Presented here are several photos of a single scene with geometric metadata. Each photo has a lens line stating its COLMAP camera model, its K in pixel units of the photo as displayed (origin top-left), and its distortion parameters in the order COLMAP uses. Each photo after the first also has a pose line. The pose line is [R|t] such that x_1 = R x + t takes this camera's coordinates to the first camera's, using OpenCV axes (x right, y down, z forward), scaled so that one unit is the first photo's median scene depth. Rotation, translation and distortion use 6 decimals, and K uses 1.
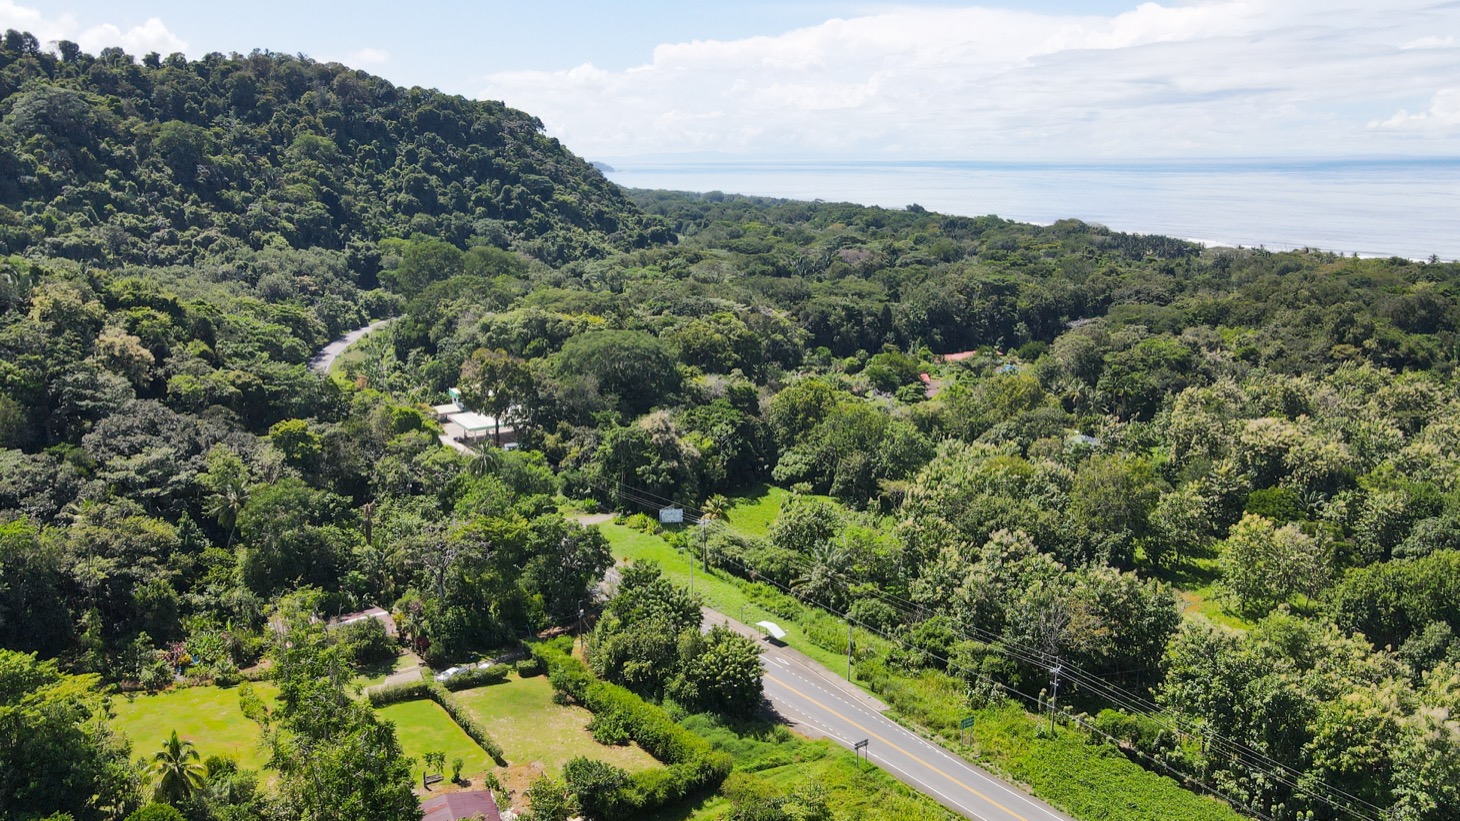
lens RADIAL K [[1086.1, 0, 739.6], [0, 1086.1, 423.2], [0, 0, 1]] dist [-0.005161, 0.030032]
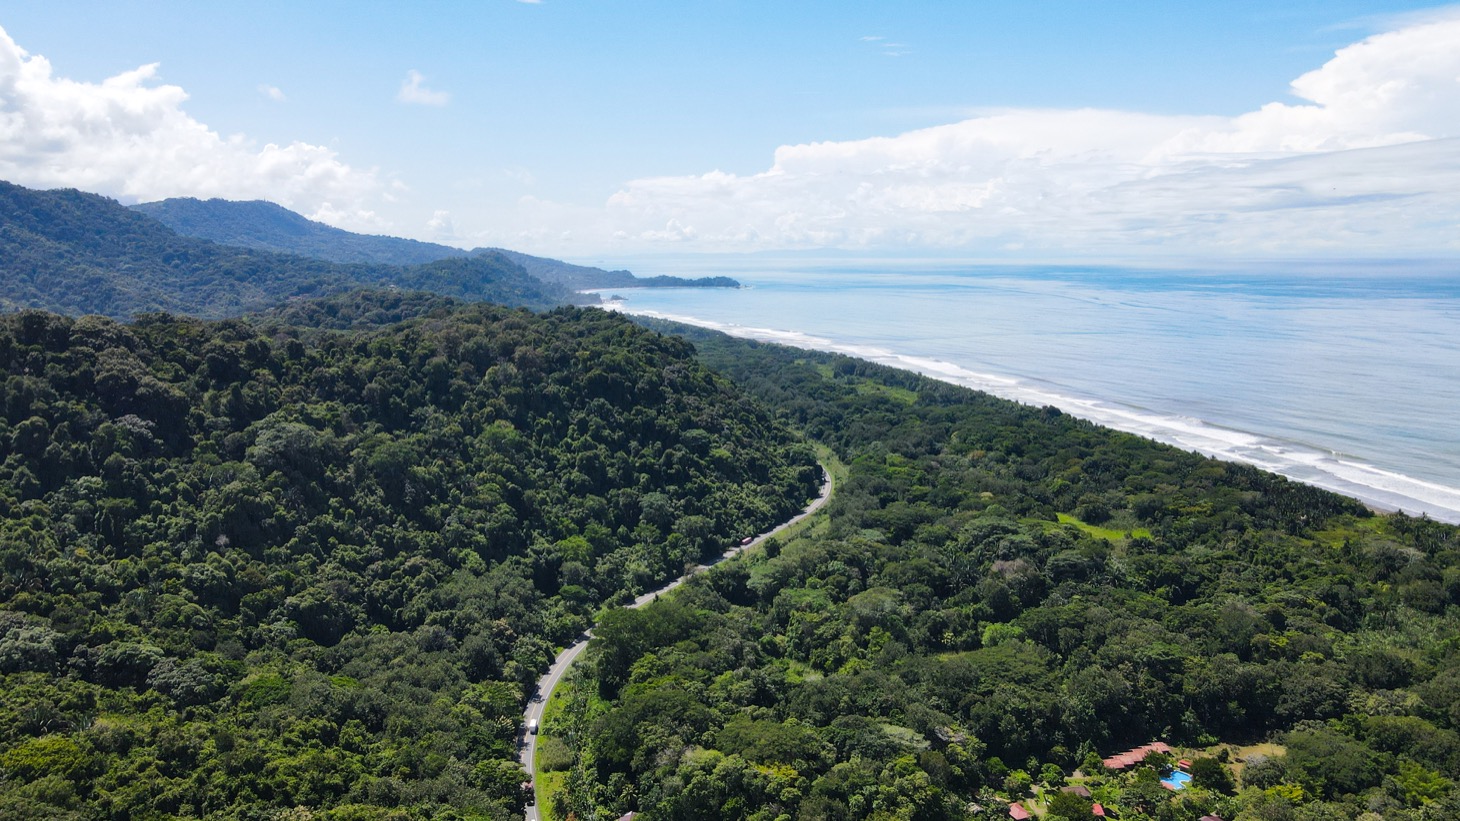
lens RADIAL K [[1086.1, 0, 739.7], [0, 1086.1, 397.7], [0, 0, 1]] dist [-0.005161, 0.030032]
pose [[0.994306, 0.014330, -0.105591, -0.040055], [-0.024589, 0.995029, -0.096506, -0.200182], [0.103683, 0.098553, 0.989716, -0.057086]]
